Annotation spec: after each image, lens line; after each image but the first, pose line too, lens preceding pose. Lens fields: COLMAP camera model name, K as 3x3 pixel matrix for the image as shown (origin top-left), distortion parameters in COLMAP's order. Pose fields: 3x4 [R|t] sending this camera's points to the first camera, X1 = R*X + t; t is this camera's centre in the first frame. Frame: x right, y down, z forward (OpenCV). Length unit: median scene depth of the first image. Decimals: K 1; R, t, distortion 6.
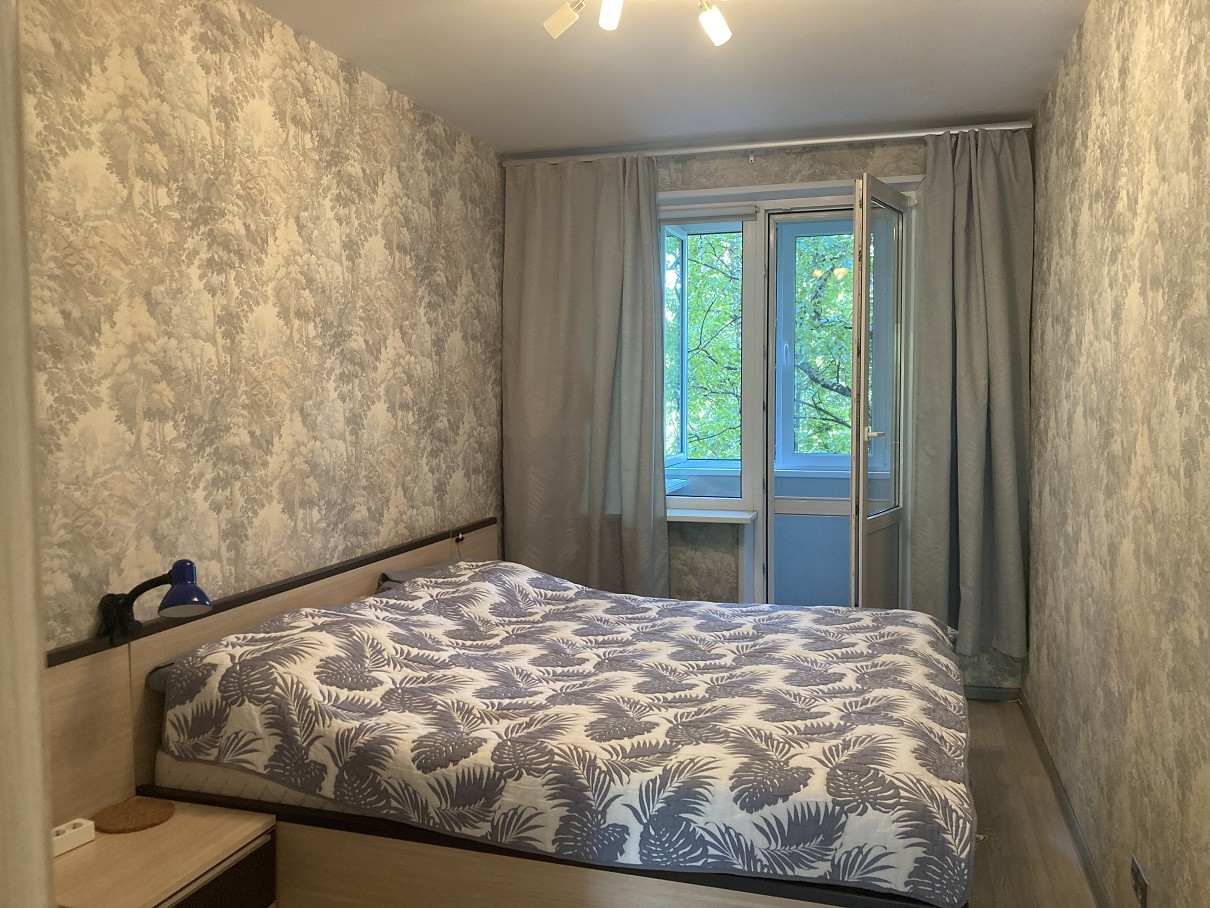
lens RADIAL K [[1004.9, 0, 597.6], [0, 1004.9, 442.9], [0, 0, 1]] dist [0.028752, -0.014630]
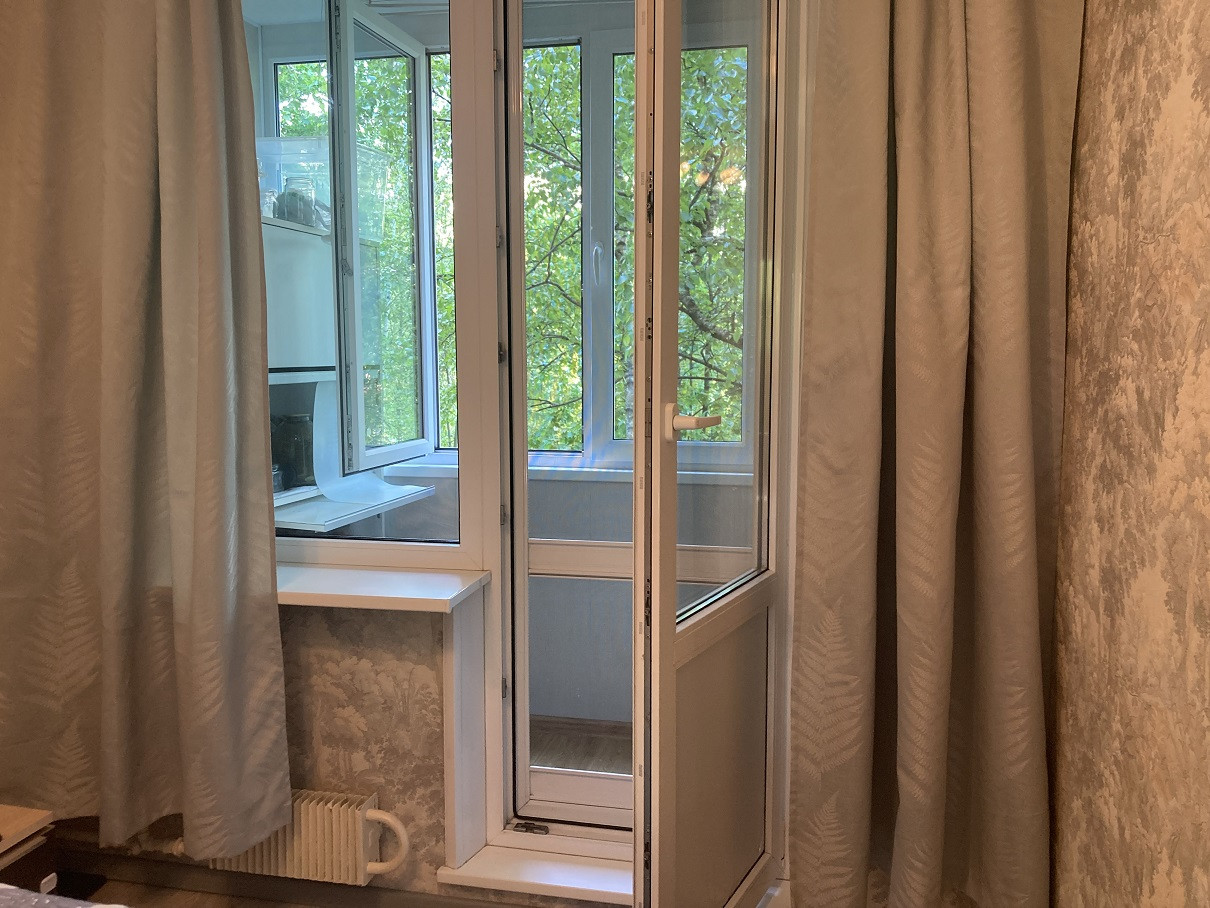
lens RADIAL K [[1004.9, 0, 609.0], [0, 1004.9, 459.3], [0, 0, 1]] dist [0.028752, -0.014630]
pose [[0.996987, -0.006543, 0.077290, 0.185238], [0.002158, 0.998390, 0.056673, -0.014390], [-0.077536, -0.056335, 0.995397, 0.533595]]
